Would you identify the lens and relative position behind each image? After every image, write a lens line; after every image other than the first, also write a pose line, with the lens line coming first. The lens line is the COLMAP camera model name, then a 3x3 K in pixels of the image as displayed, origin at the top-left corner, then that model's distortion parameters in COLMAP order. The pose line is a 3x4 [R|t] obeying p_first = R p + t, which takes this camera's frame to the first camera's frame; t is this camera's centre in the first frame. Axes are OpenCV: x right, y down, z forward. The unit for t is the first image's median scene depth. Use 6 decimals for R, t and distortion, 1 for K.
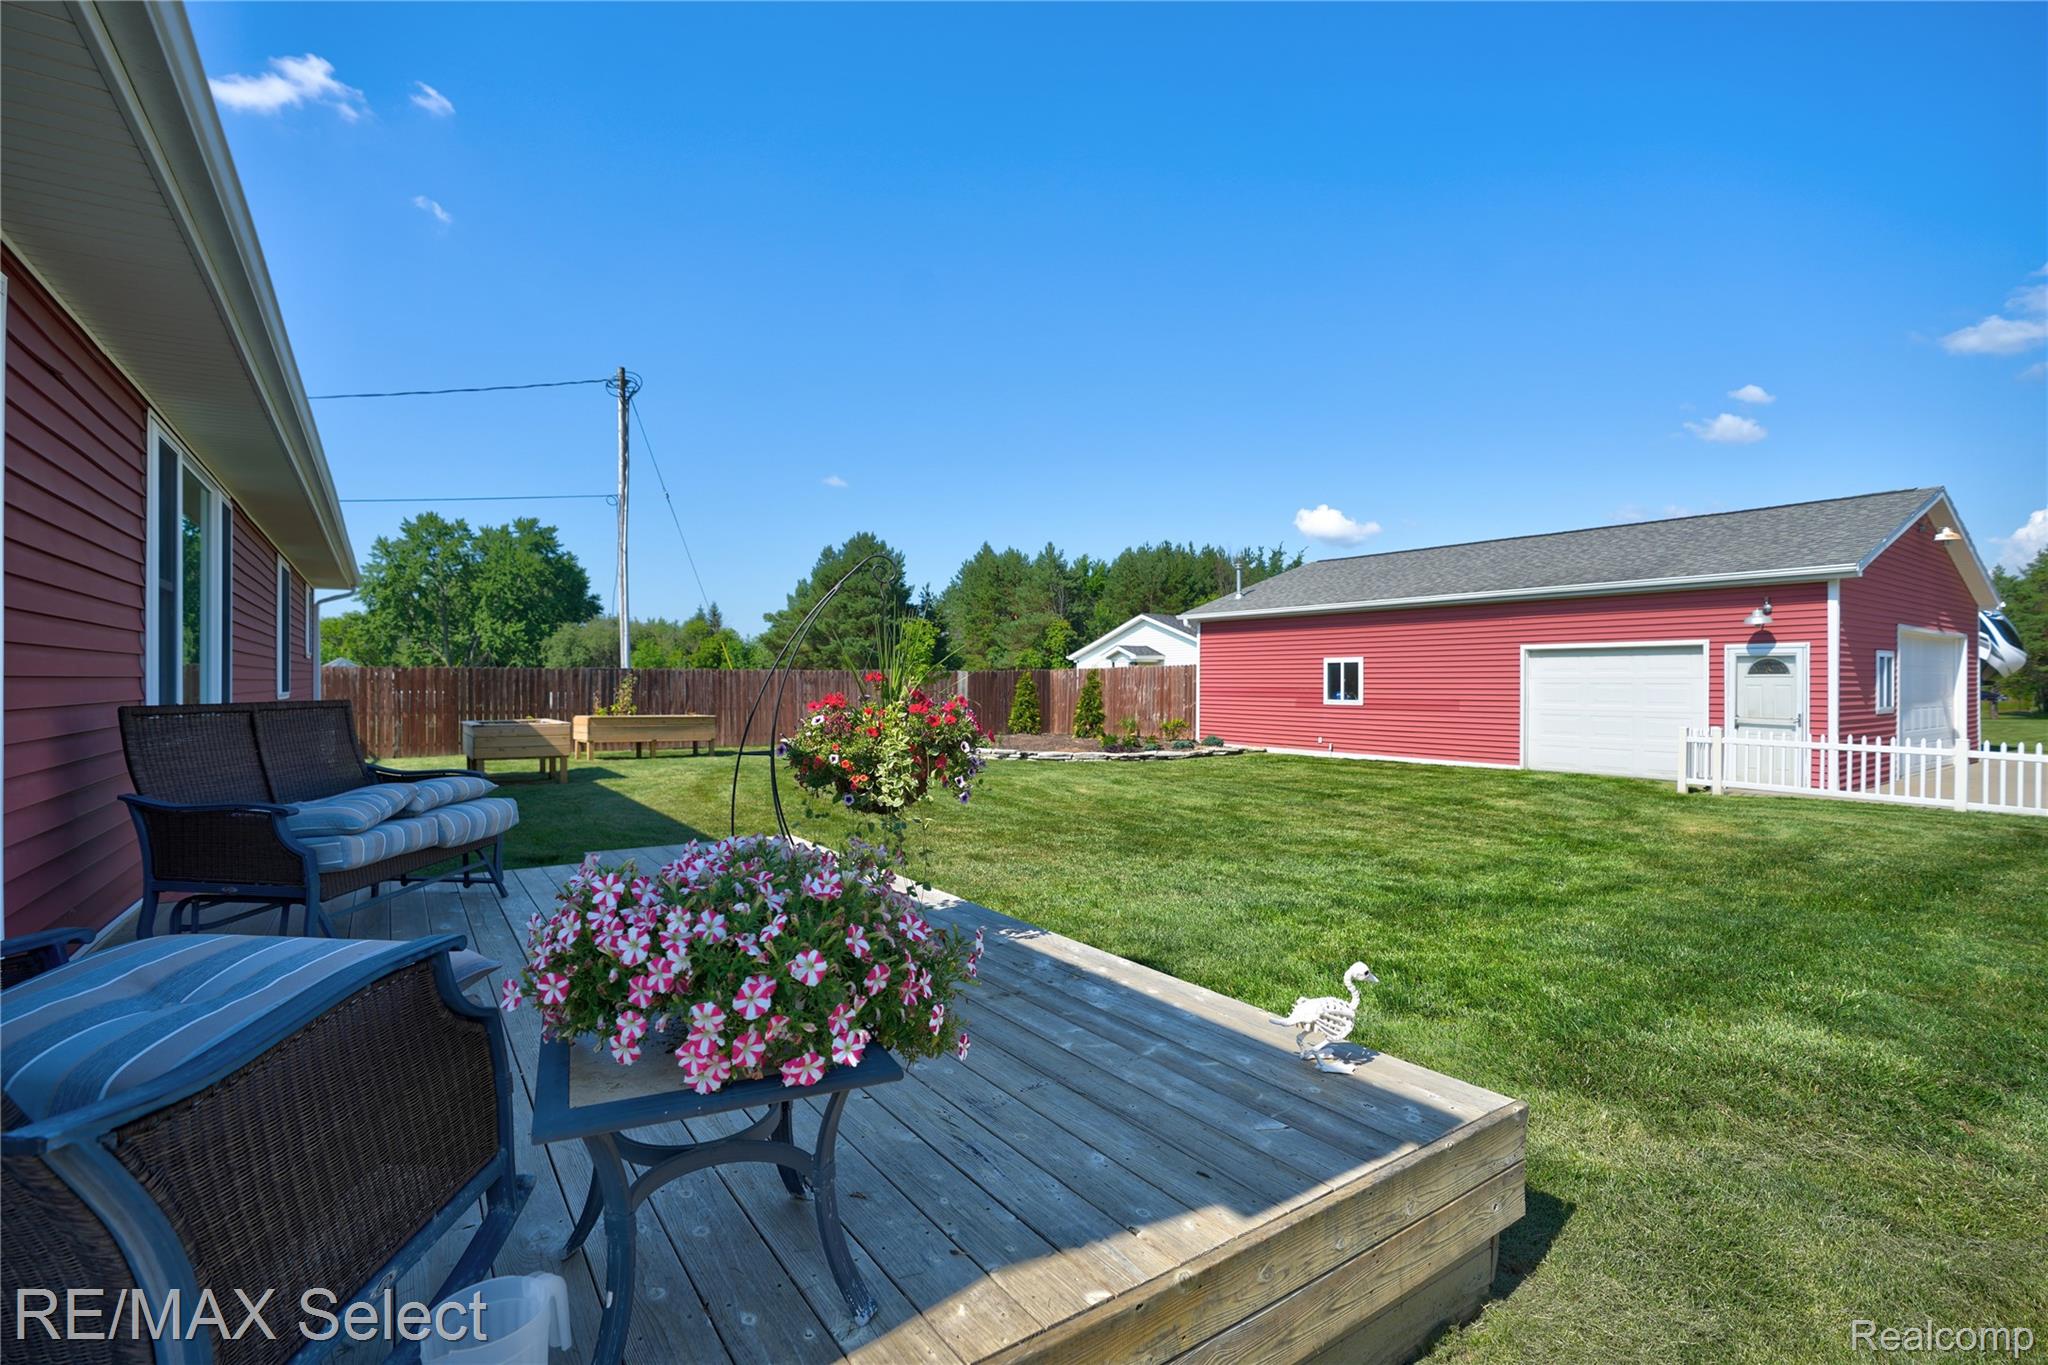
lens RADIAL K [[948.1, 0, 1024.0], [0, 948.1, 682.5], [0, 0, 1]] dist [-0.049997, 0.000554]
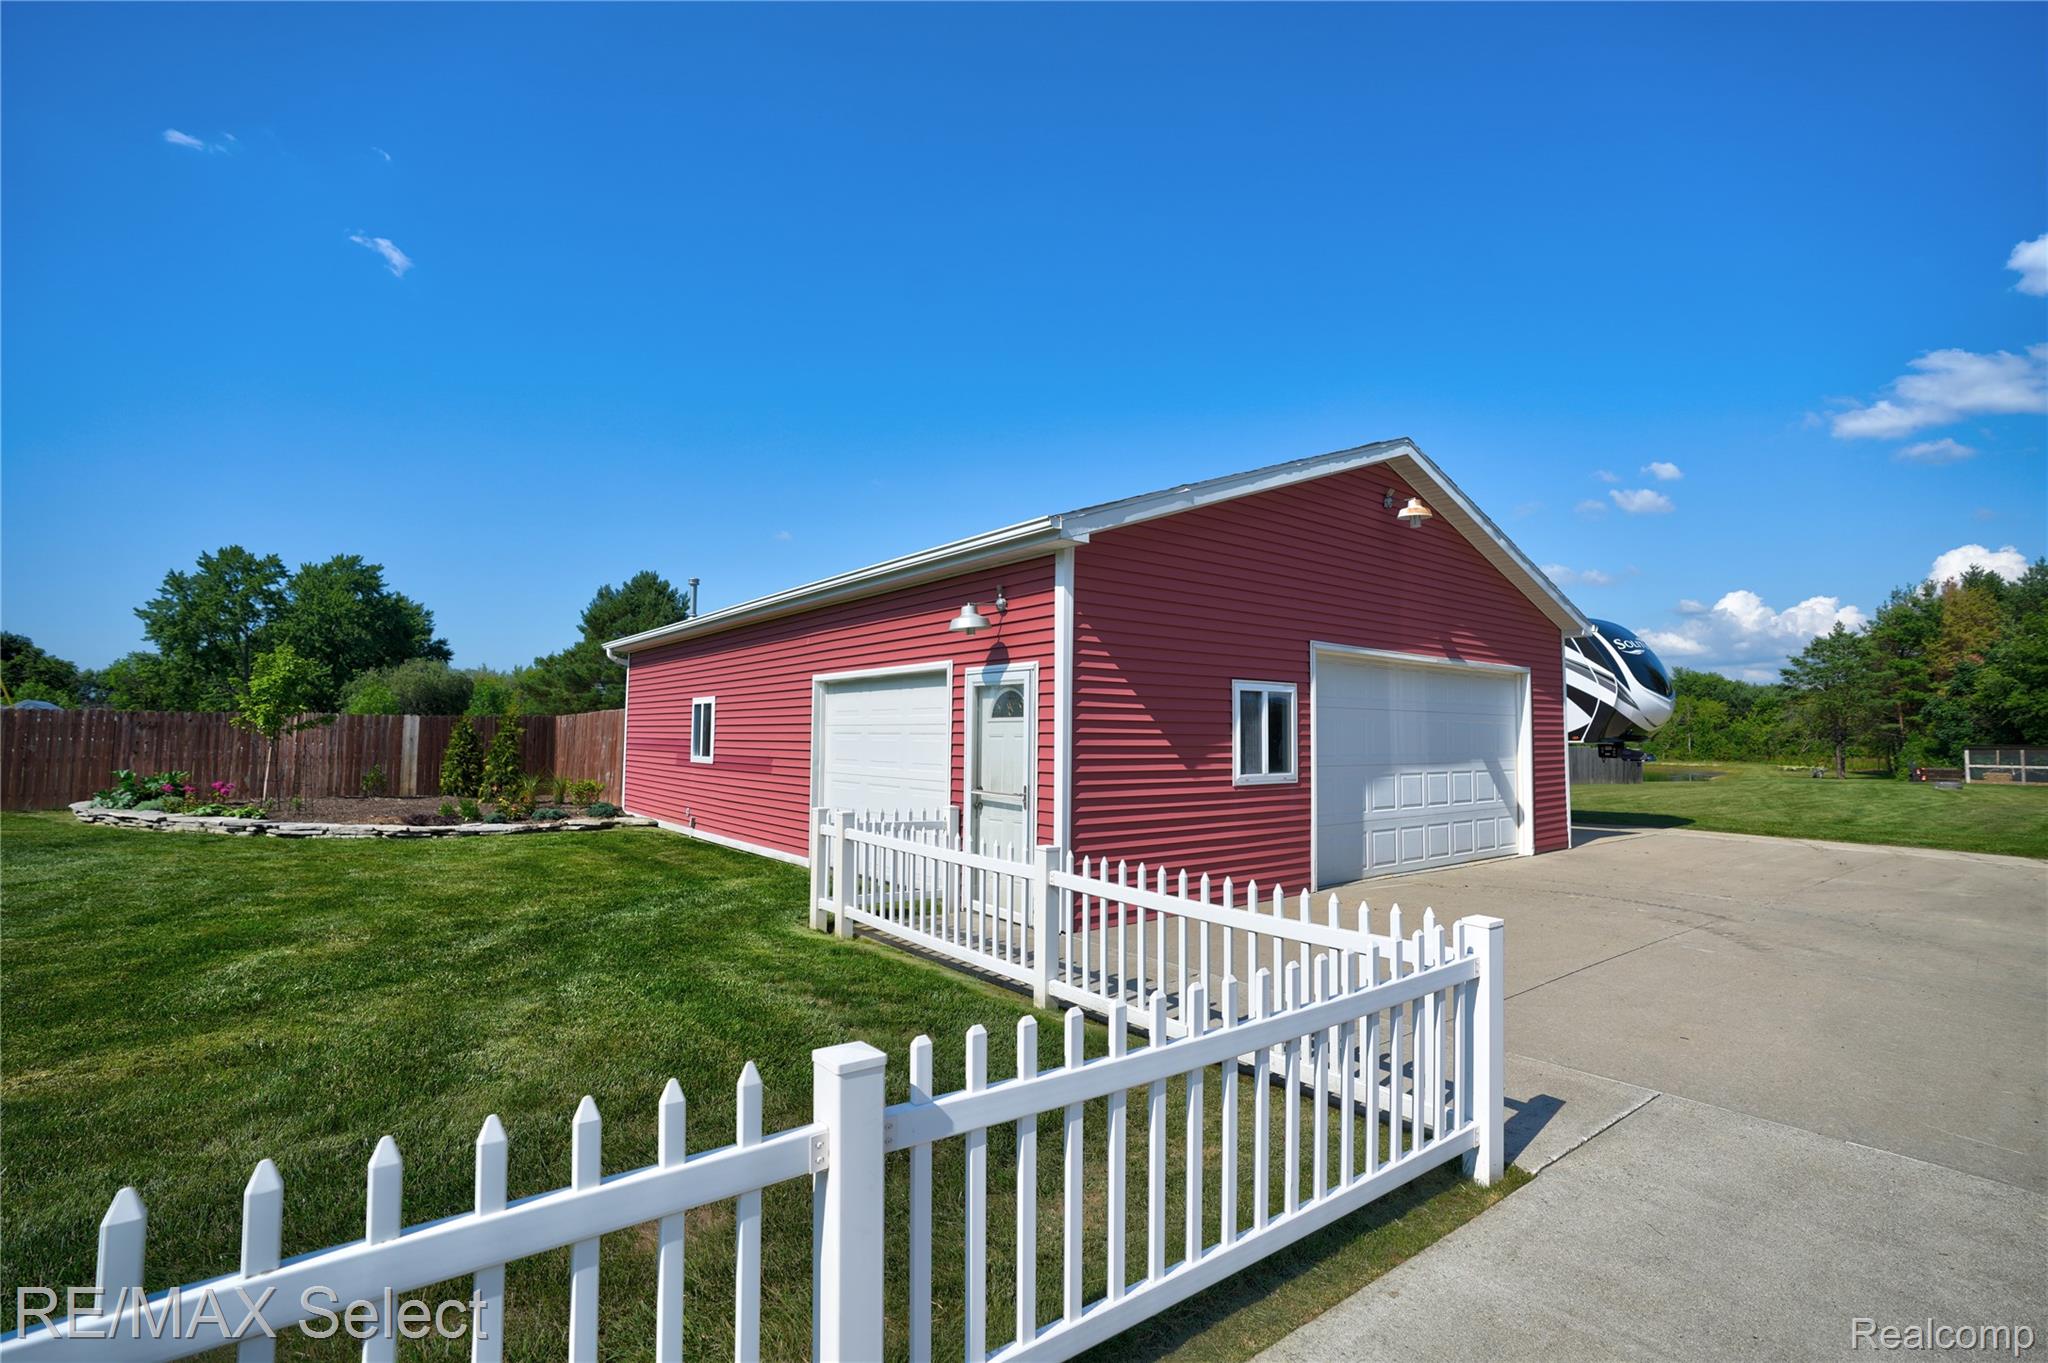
lens RADIAL K [[948.1, 0, 1024.0], [0, 948.1, 681.5], [0, 0, 1]] dist [-0.049997, 0.000554]
pose [[0.997719, 0.011551, 0.066507, 0.525451], [-0.007556, 0.998169, -0.060015, 0.003030], [-0.067078, 0.059376, 0.995979, 0.265988]]
